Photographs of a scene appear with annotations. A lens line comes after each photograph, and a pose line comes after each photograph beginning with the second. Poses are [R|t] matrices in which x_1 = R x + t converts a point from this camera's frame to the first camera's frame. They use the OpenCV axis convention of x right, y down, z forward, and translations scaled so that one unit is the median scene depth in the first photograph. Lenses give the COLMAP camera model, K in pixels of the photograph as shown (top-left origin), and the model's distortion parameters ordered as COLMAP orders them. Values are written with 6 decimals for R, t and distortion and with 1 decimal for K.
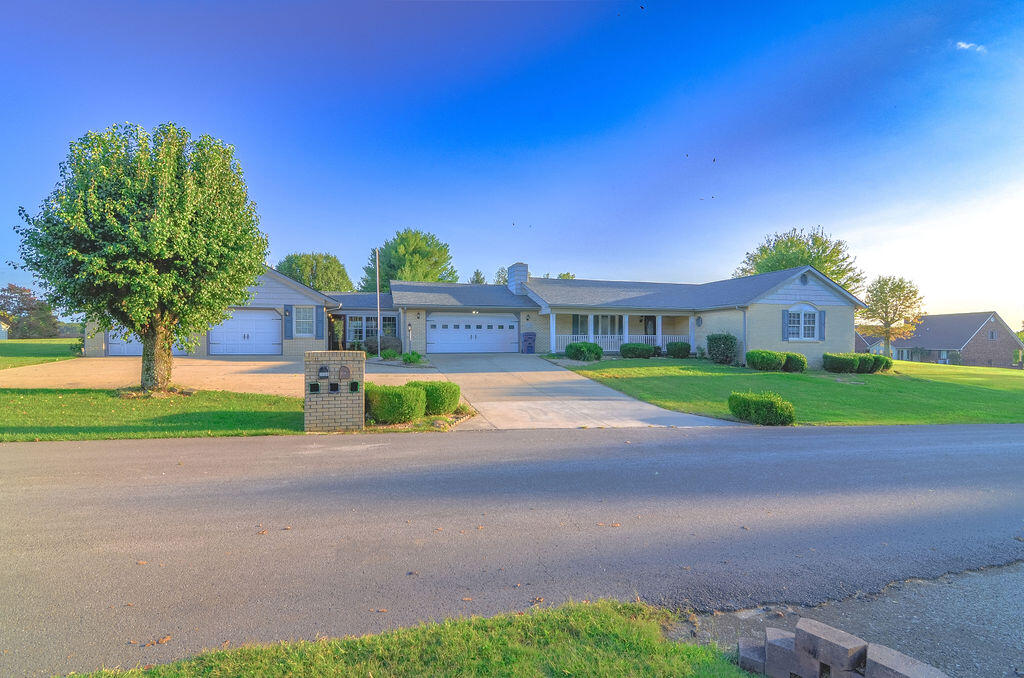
lens RADIAL K [[516.3, 0, 512.0], [0, 516.3, 339.0], [0, 0, 1]] dist [-0.001324, -0.000174]
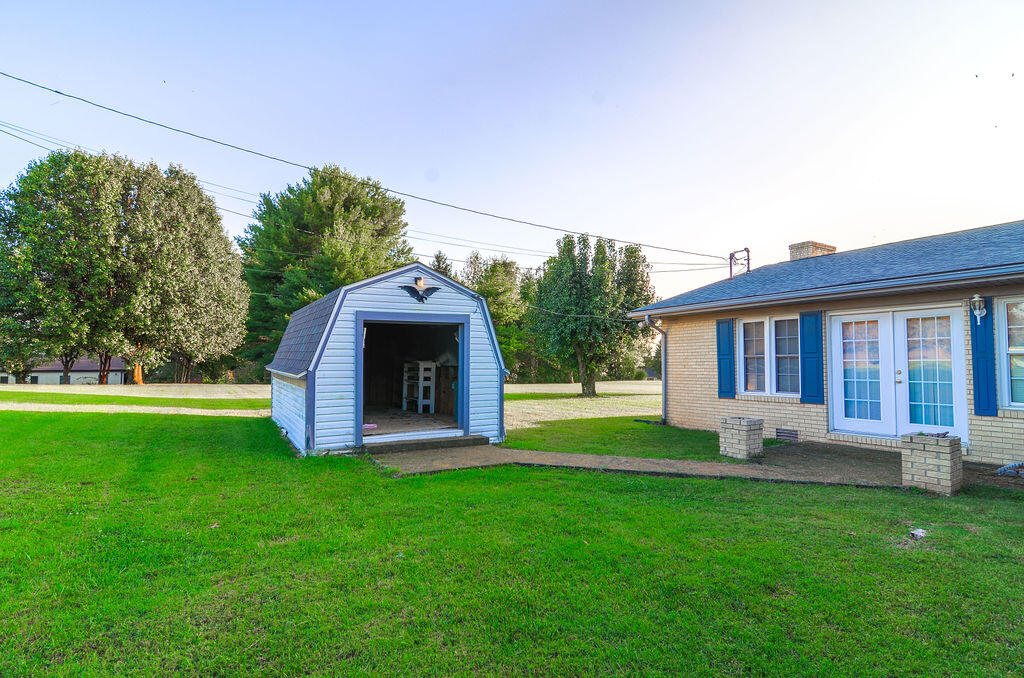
lens RADIAL K [[516.3, 0, 512.0], [0, 516.3, 339.0], [0, 0, 1]] dist [-0.001324, -0.000174]
pose [[0.964704, 0.006057, 0.263268, -0.163532], [0.005621, 0.999034, -0.043580, -0.002400], [-0.263278, 0.043522, 0.963738, 0.433276]]
